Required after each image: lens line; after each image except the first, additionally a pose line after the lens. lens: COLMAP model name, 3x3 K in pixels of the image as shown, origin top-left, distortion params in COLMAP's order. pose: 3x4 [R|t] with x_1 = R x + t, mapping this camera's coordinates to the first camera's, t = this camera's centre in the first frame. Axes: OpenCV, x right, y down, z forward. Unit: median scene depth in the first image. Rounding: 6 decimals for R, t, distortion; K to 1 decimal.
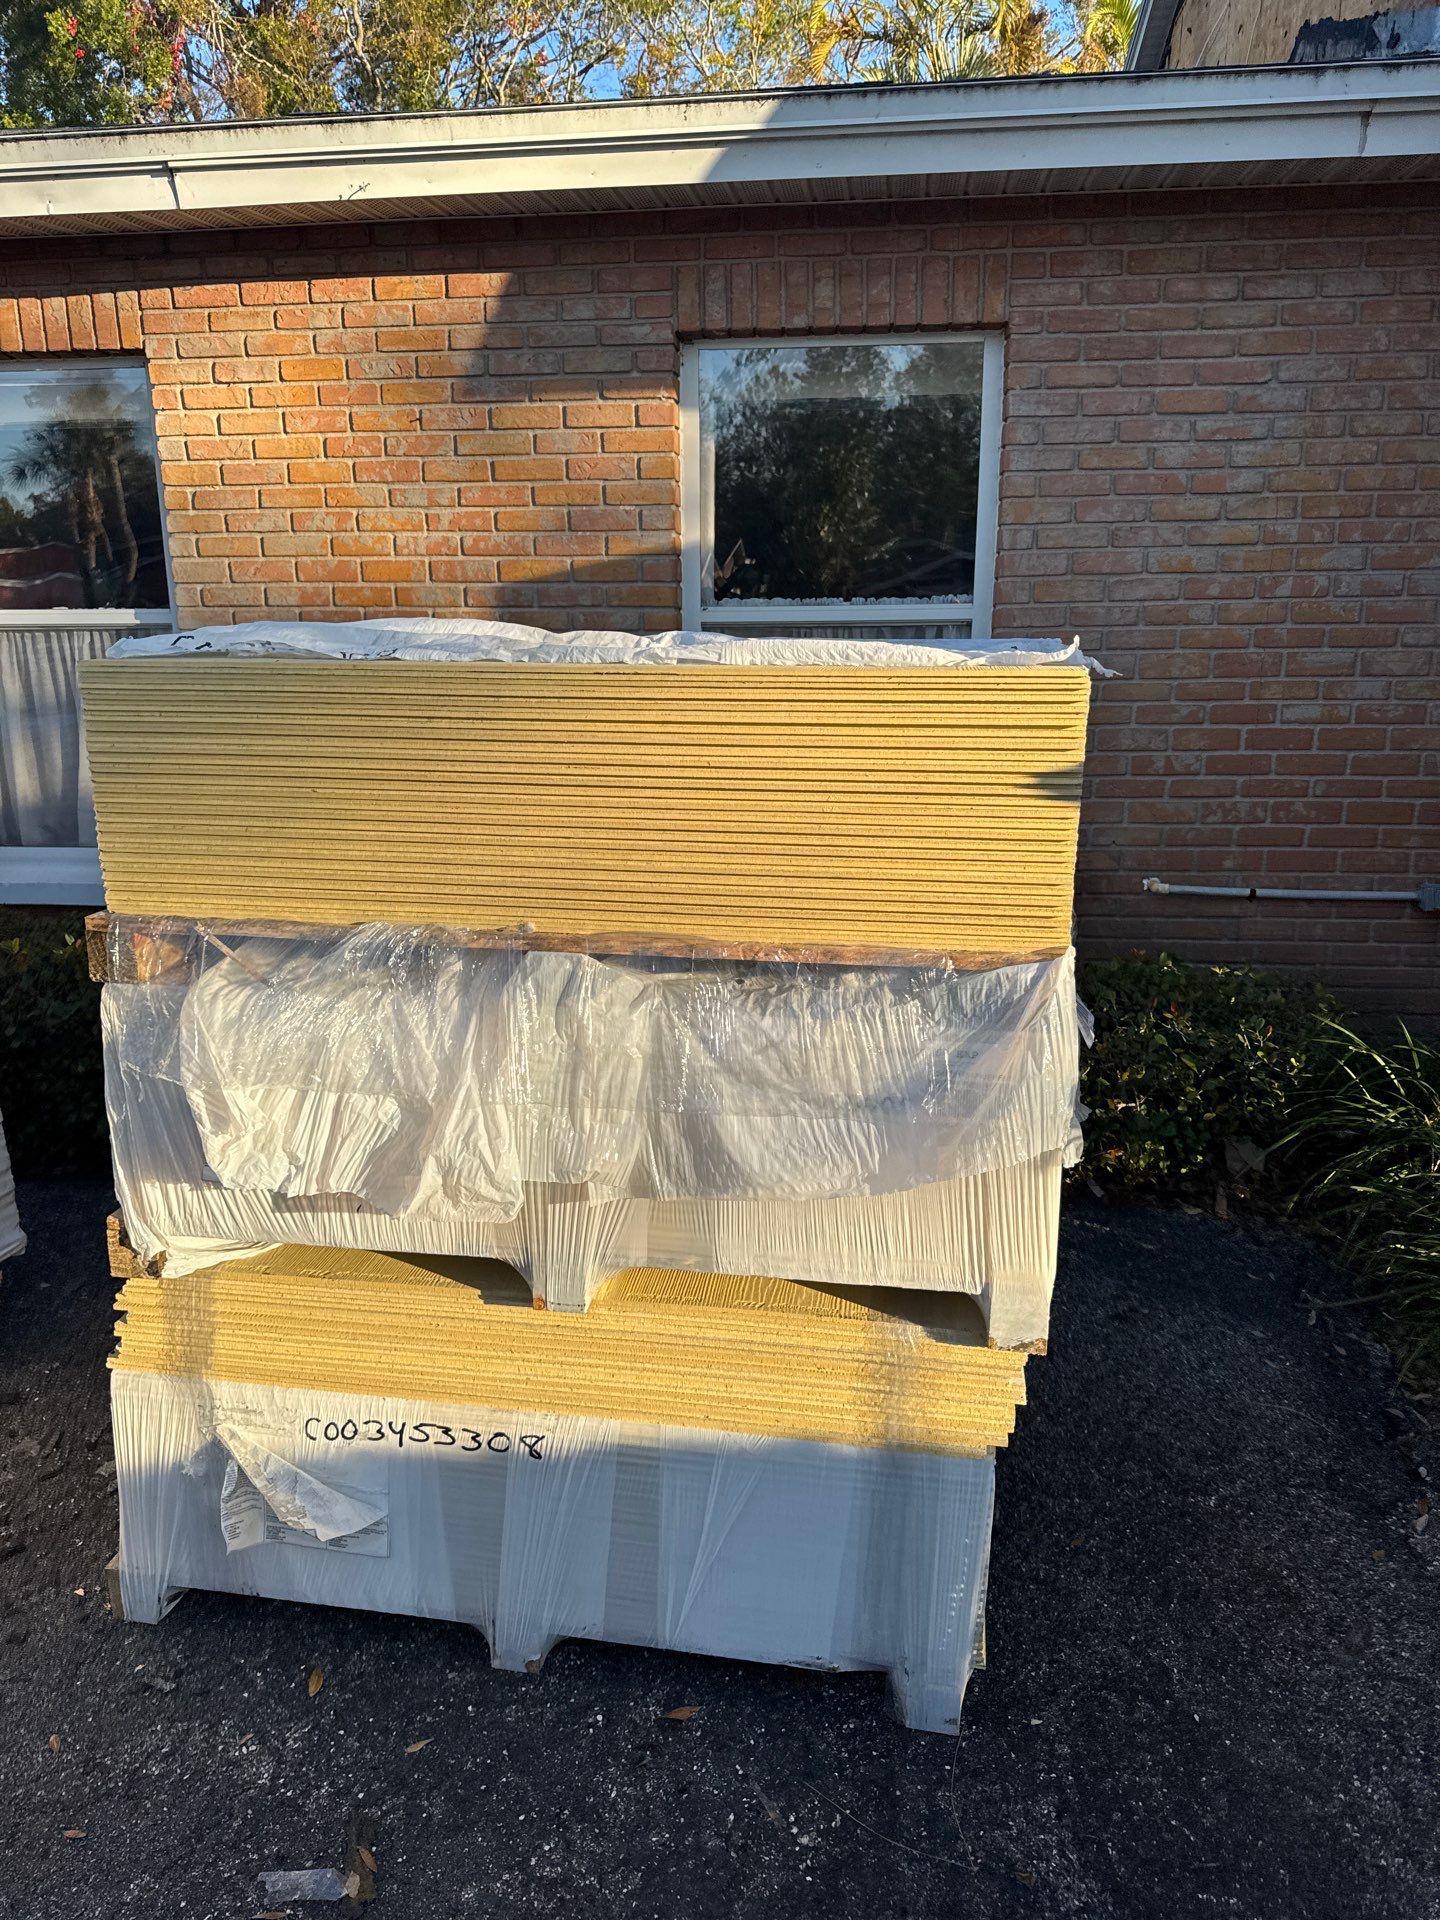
lens RADIAL K [[1324.0, 0, 720.0], [0, 1324.0, 960.0], [0, 0, 1]] dist [0.025925, -0.055830]
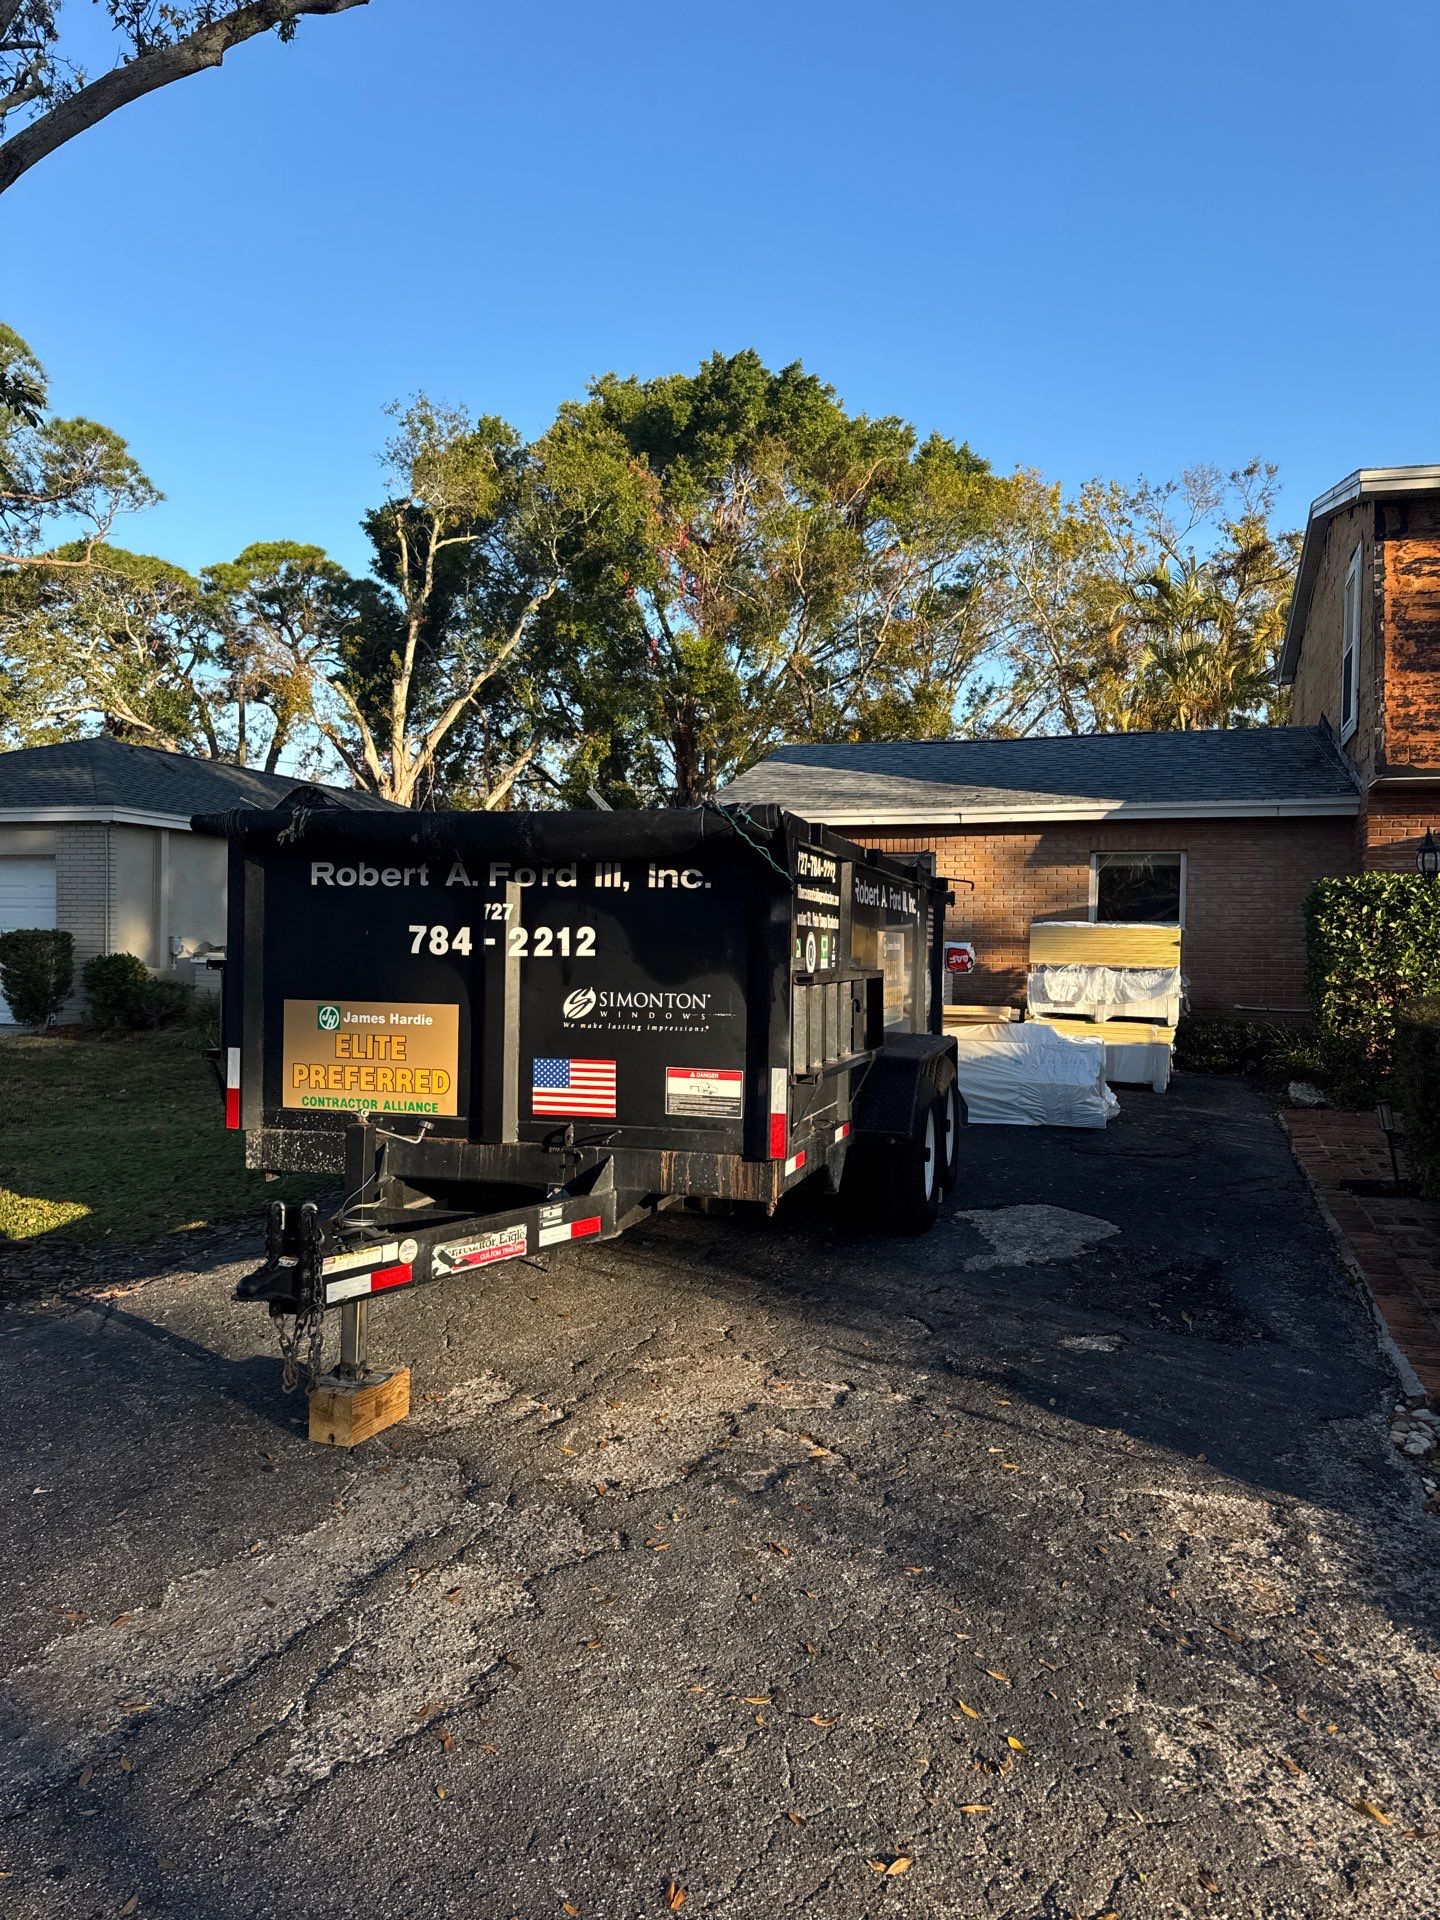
lens RADIAL K [[1348.5, 0, 720.0], [0, 1348.5, 960.0], [0, 0, 1]] dist [0.067073, -0.125140]
pose [[0.981120, 0.021846, -0.192164, -0.652153], [-0.067689, 0.969545, -0.235375, 1.599402], [0.181170, 0.243938, 0.952718, -5.574522]]
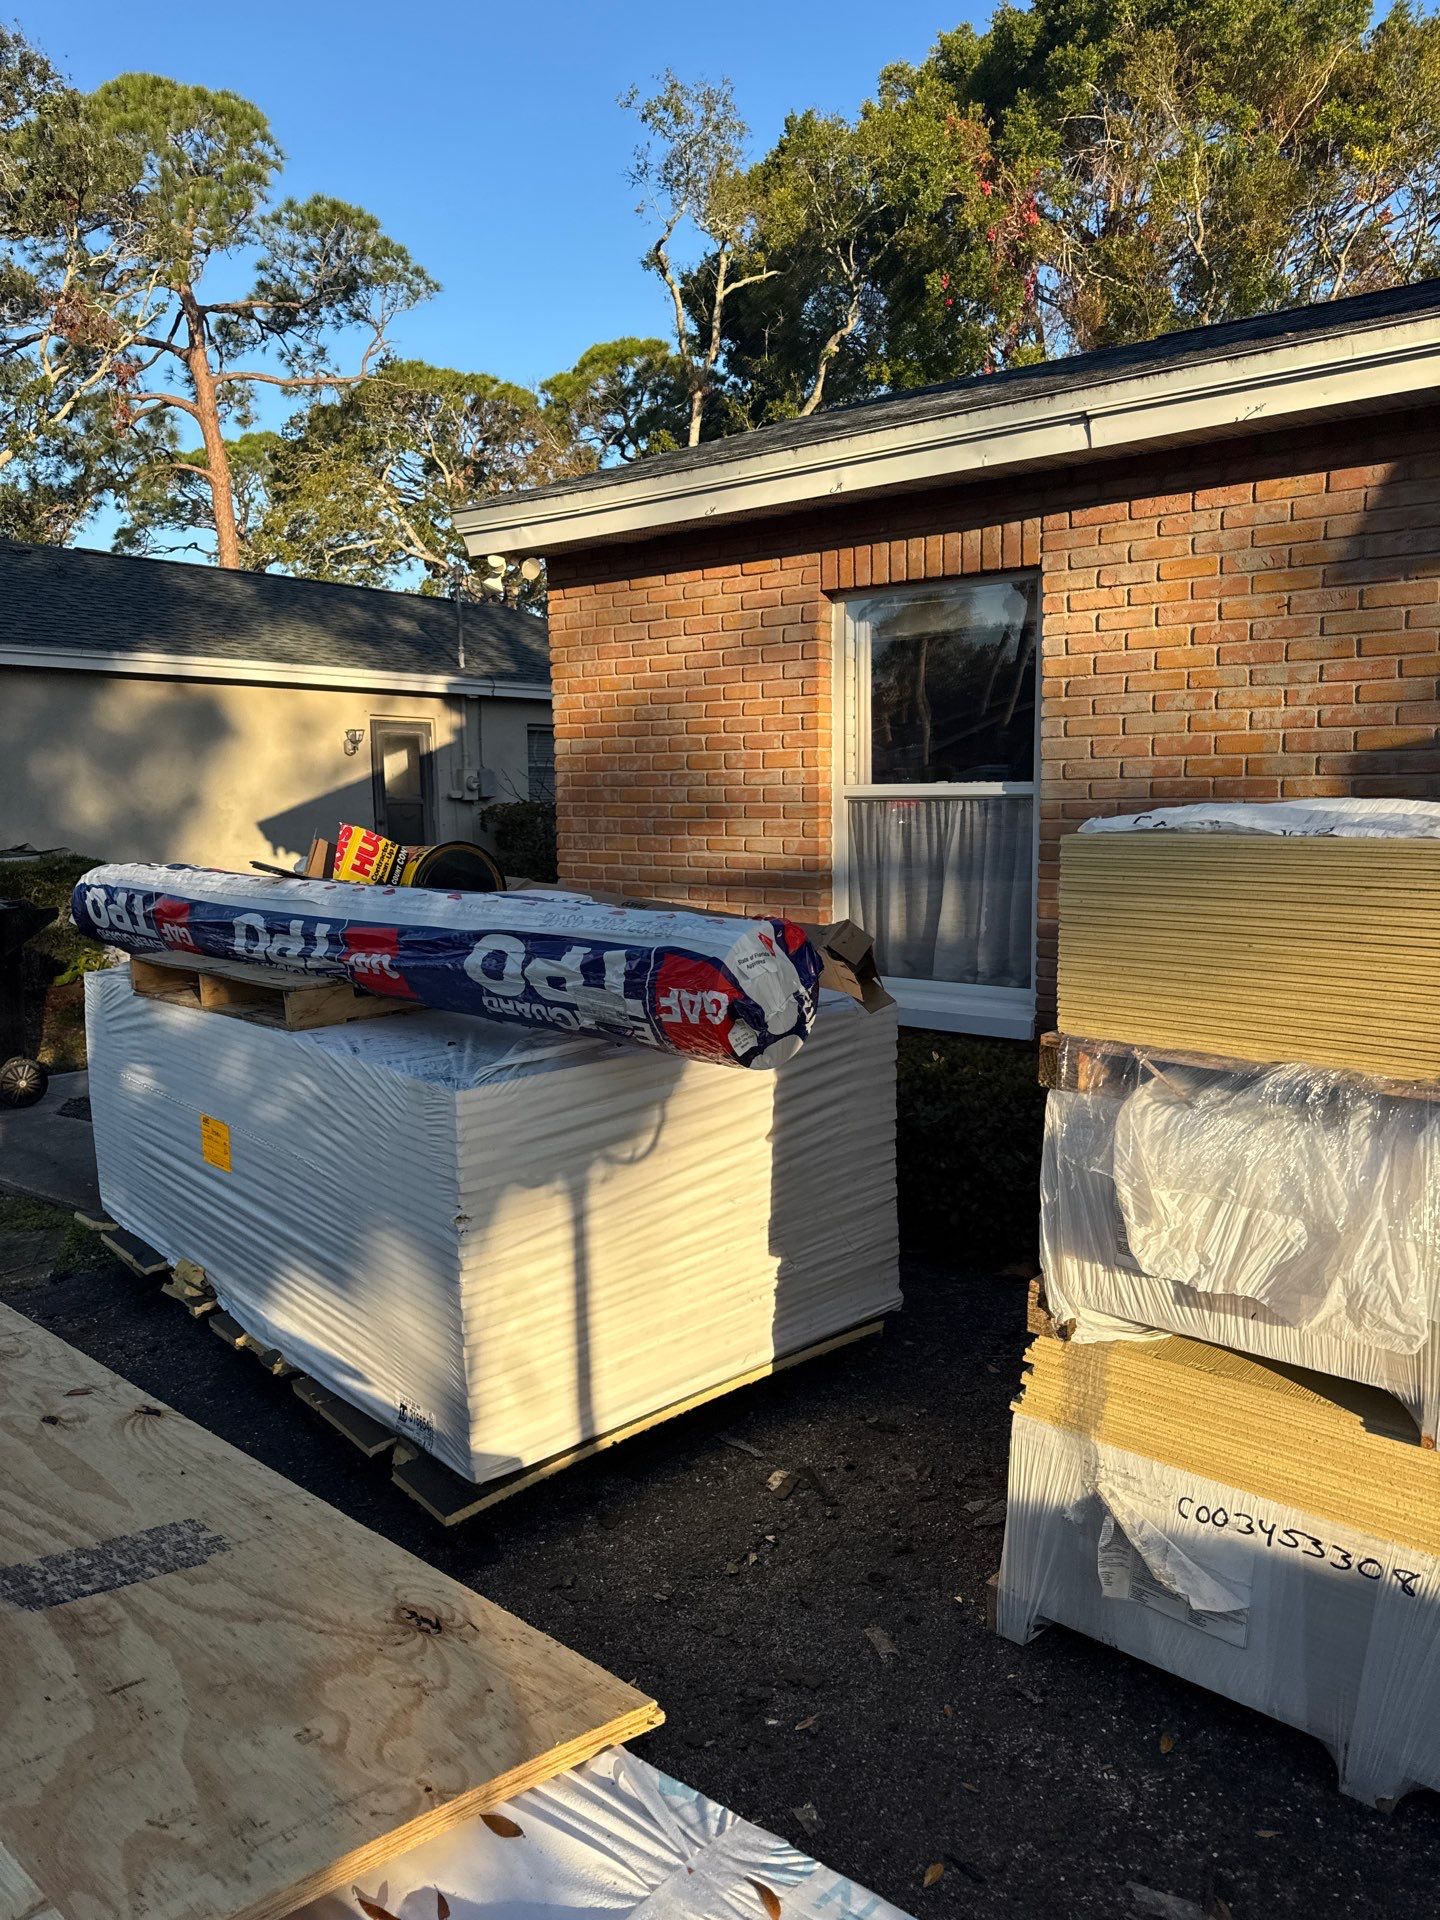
lens RADIAL K [[1328.6, 0, 717.3], [0, 1328.6, 957.8], [0, 0, 1]] dist [0.004072, -0.012238]
pose [[0.848002, 0.062061, -0.526348, -0.079380], [-0.123150, 0.989012, -0.081794, 0.033864], [0.515488, 0.134181, 0.846326, -0.213509]]
